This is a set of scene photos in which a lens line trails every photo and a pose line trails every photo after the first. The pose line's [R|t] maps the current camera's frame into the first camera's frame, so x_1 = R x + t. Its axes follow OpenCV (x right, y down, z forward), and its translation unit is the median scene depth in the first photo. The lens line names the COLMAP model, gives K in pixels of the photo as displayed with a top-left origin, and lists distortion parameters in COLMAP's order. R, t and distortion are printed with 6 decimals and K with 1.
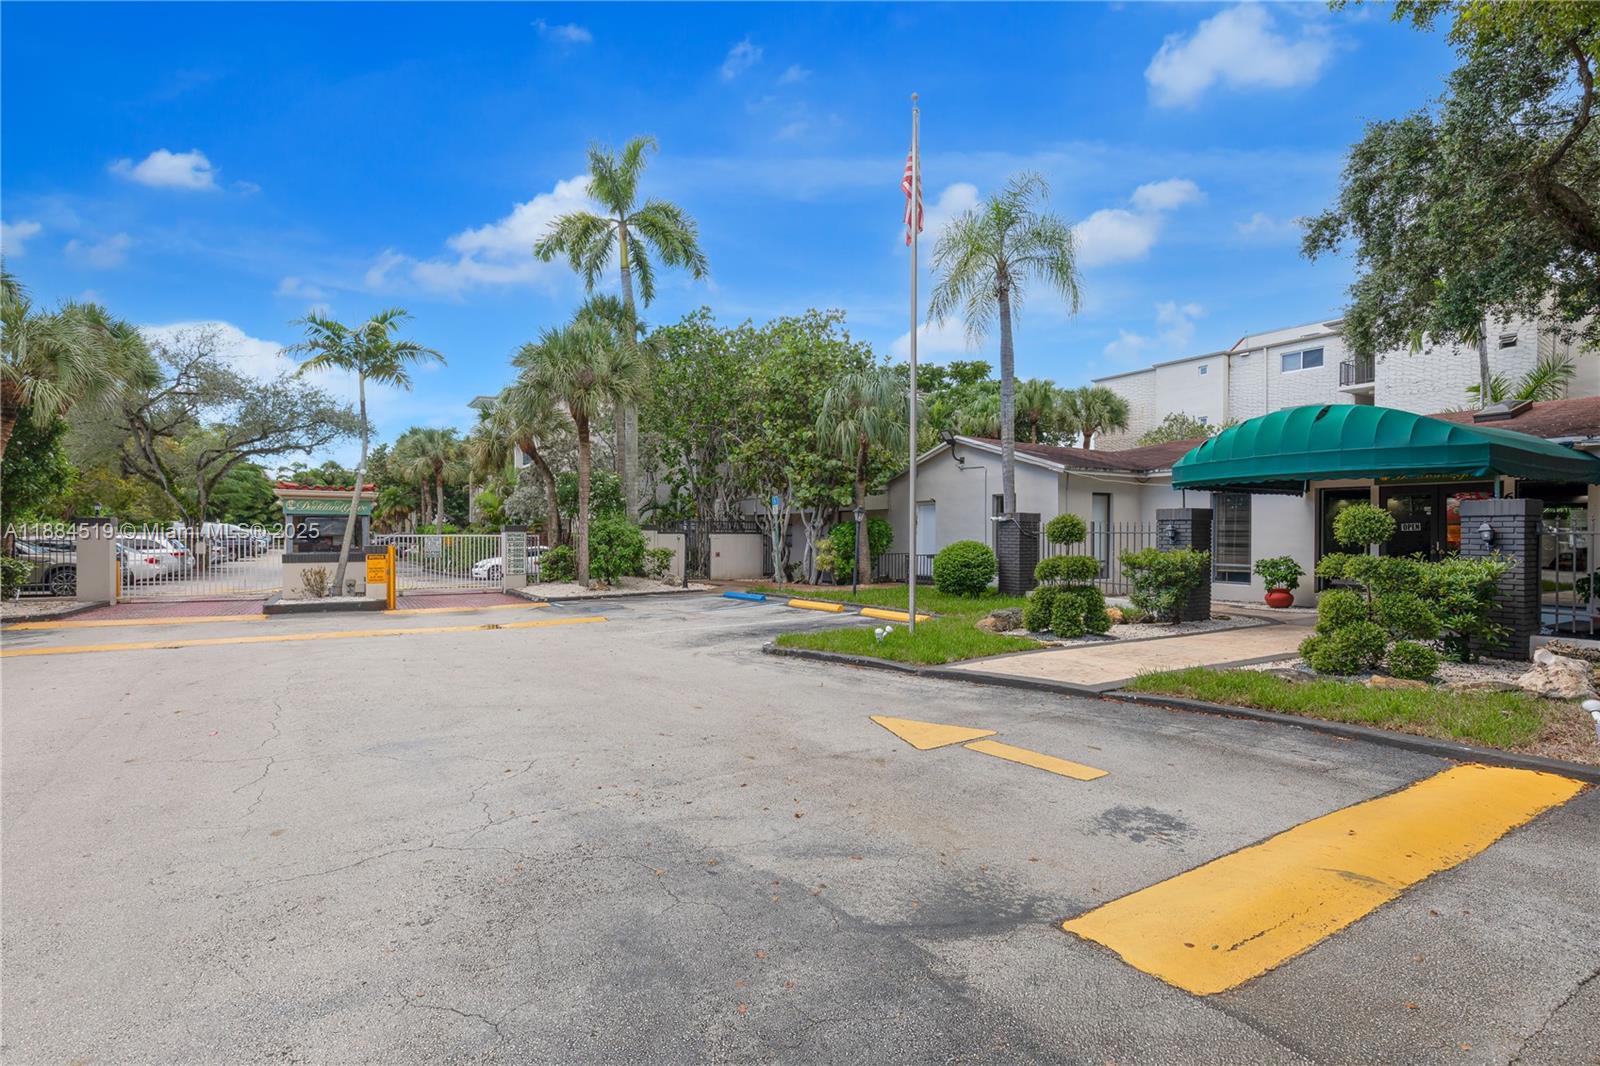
lens RADIAL K [[788.1, 0, 800.4], [0, 788.1, 540.6], [0, 0, 1]] dist [-0.003542, -0.000610]
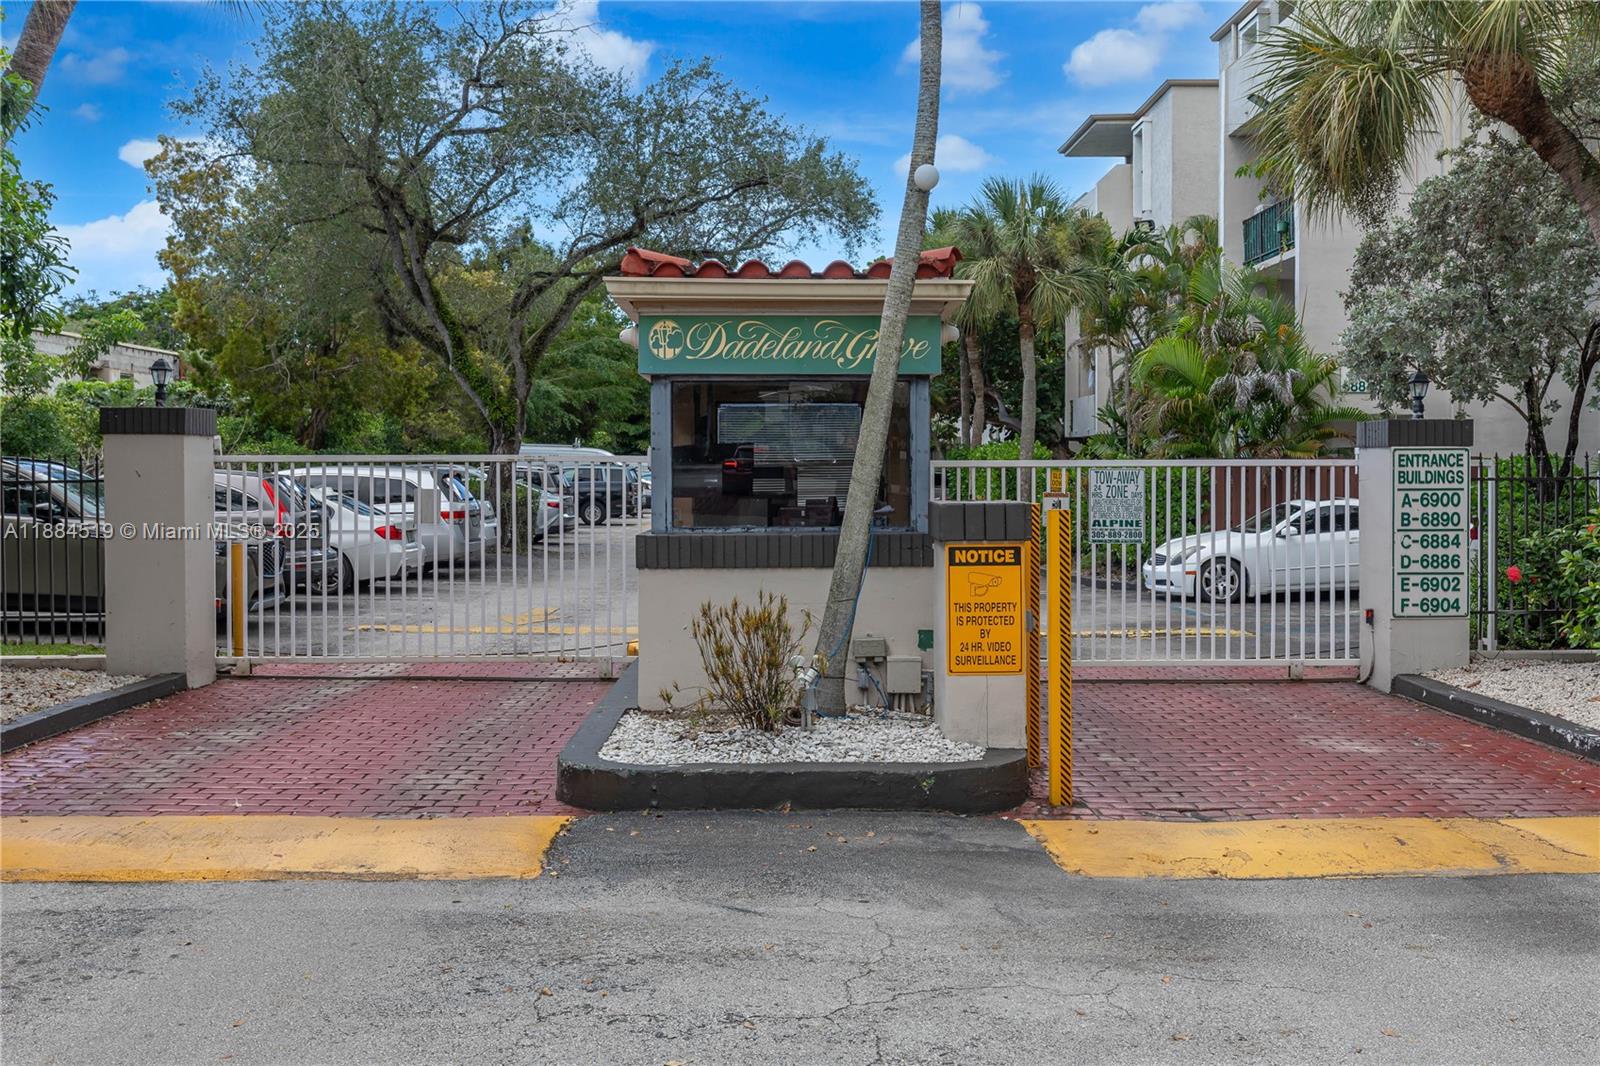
lens RADIAL K [[1622.4, 0, 799.8], [0, 1622.4, 529.1], [0, 0, 1]] dist [0.024194, 0.000000]
pose [[0.868928, 0.014003, -0.494741, -0.237788], [0.000823, 0.999557, 0.029735, -0.000290], [0.494939, -0.026245, 0.868532, 0.383785]]
